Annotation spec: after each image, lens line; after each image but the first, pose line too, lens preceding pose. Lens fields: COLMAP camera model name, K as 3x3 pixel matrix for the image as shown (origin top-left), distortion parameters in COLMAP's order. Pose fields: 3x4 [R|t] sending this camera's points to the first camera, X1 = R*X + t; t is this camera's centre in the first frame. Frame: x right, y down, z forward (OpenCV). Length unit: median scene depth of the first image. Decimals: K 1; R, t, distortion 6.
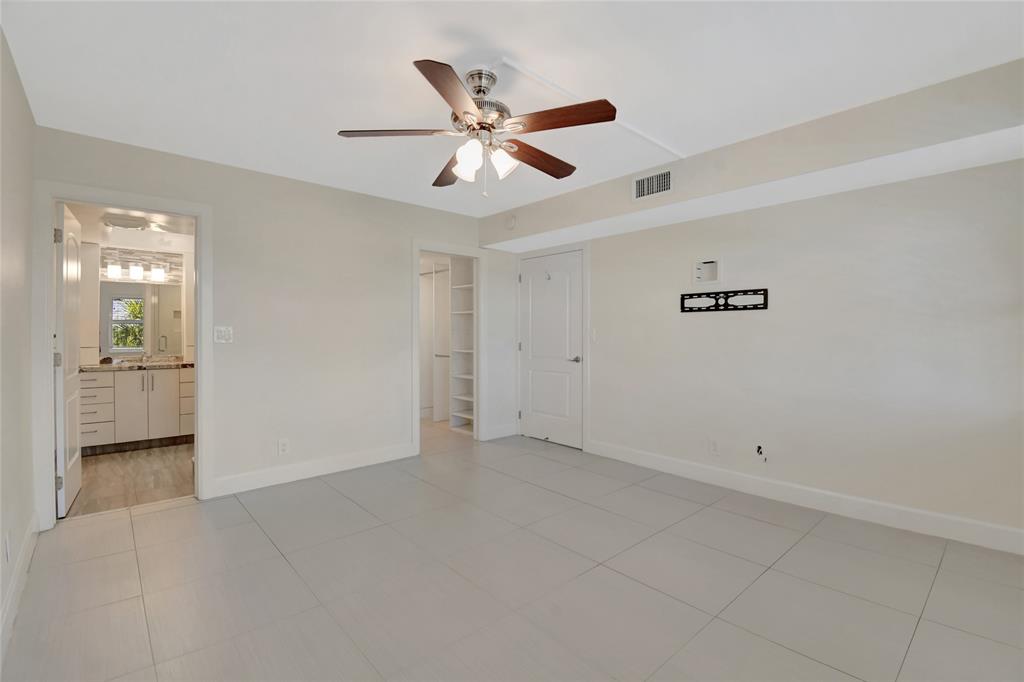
lens RADIAL K [[463.4, 0, 509.4], [0, 463.4, 337.0], [0, 0, 1]] dist [-0.038954, -0.000726]
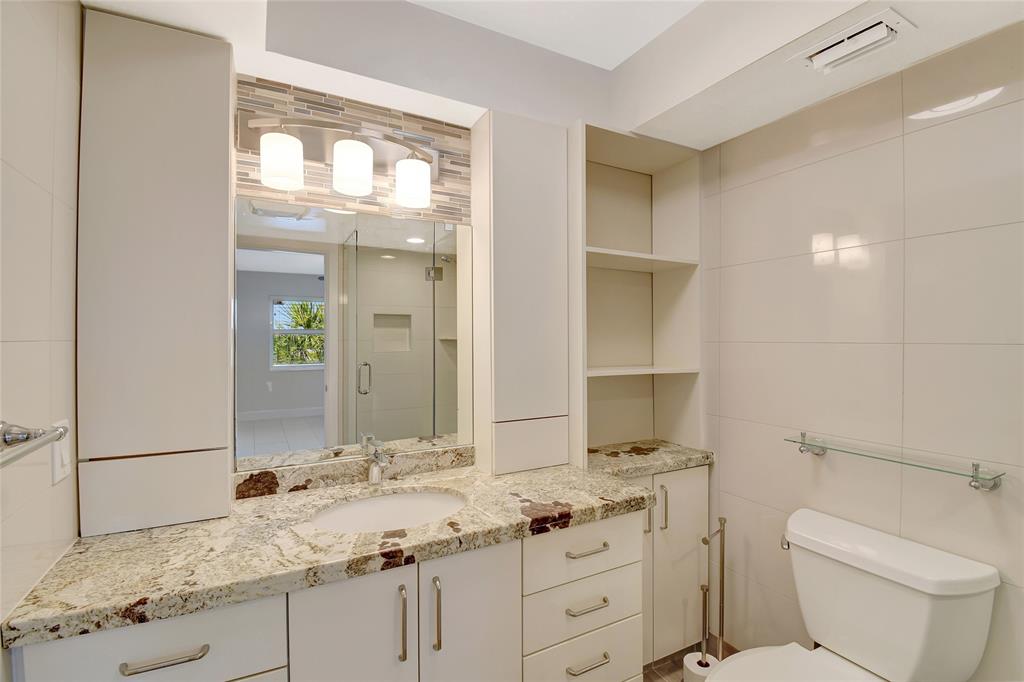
lens RADIAL K [[461.9, 0, 509.6], [0, 461.9, 345.4], [0, 0, 1]] dist [0.007594, -0.007640]
pose [[0.968570, 0.003465, -0.248716, -0.470600], [-0.001980, 0.999979, 0.006217, -0.024205], [0.248732, -0.005530, 0.968556, 0.529941]]
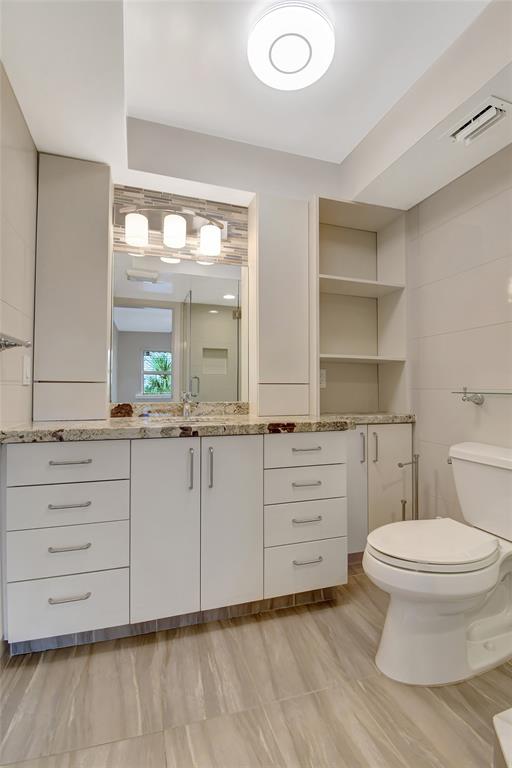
lens RADIAL K [[346.5, 0, 253.5], [0, 346.5, 382.4], [0, 0, 1]] dist [0.007594, -0.007640]
pose [[0.911001, -0.007249, -0.412340, -0.424526], [-0.003264, 0.999687, -0.024788, 0.021333], [0.412391, 0.023928, 0.910693, 0.496116]]
